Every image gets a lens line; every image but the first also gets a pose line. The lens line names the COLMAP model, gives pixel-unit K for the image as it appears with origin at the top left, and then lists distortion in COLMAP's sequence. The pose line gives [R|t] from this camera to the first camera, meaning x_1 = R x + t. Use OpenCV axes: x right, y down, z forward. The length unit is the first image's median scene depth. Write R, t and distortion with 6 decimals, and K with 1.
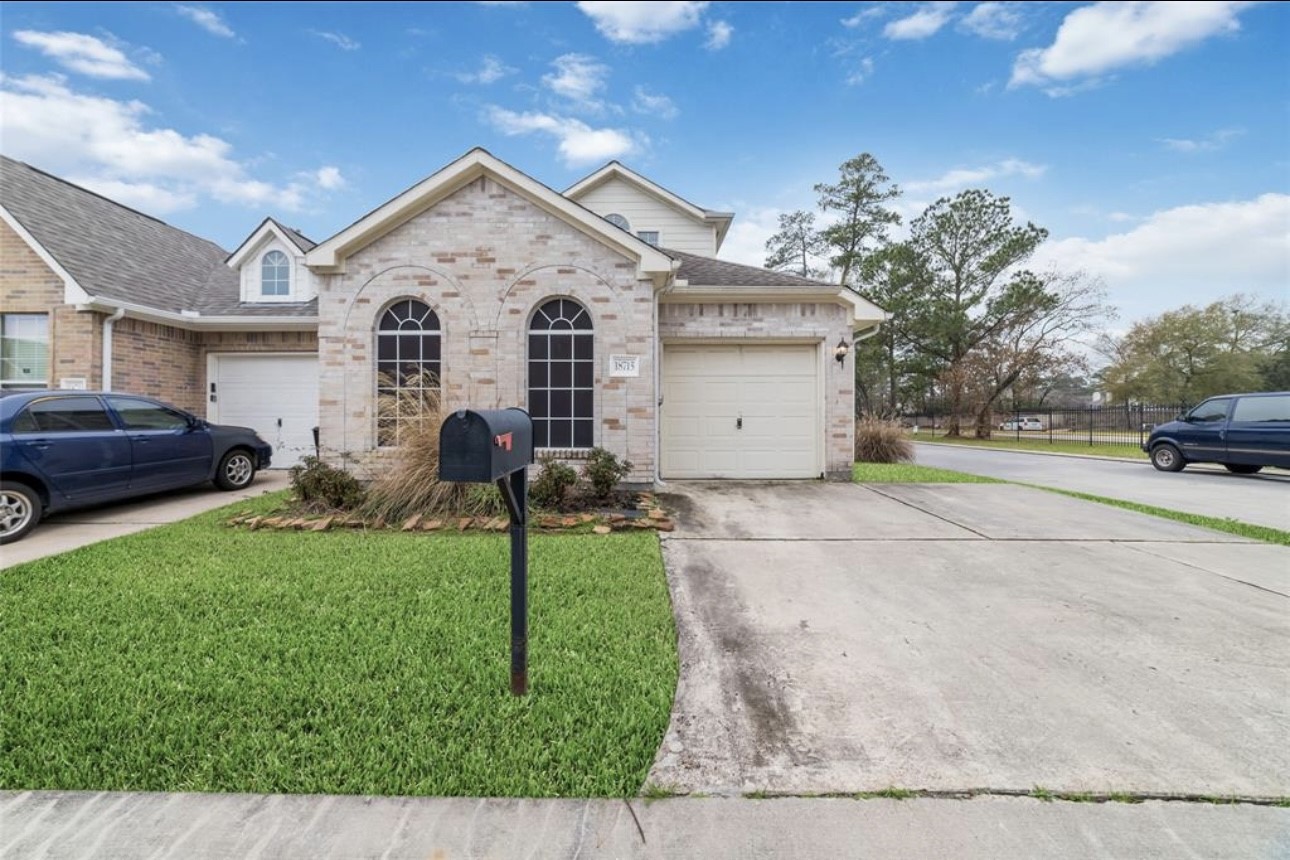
lens RADIAL K [[491.4, 0, 644.7], [0, 491.4, 421.7], [0, 0, 1]] dist [-0.016276, 0.003502]
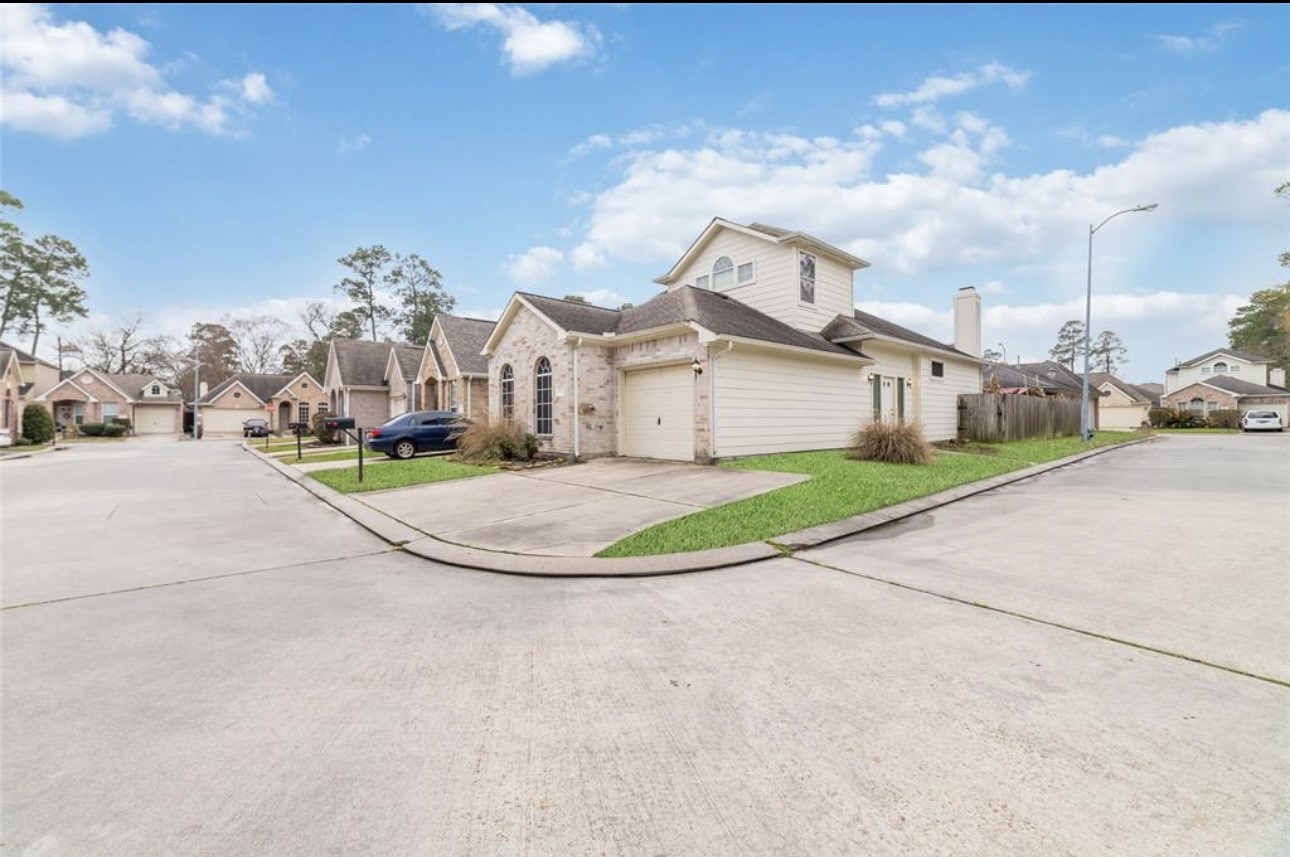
lens RADIAL K [[491.4, 0, 640.2], [0, 491.4, 427.9], [0, 0, 1]] dist [-0.016276, 0.003502]
pose [[0.663852, 0.005527, -0.747844, 1.423329], [0.003356, 0.999941, 0.010369, 0.009154], [0.747856, -0.009393, 0.663794, -0.012365]]
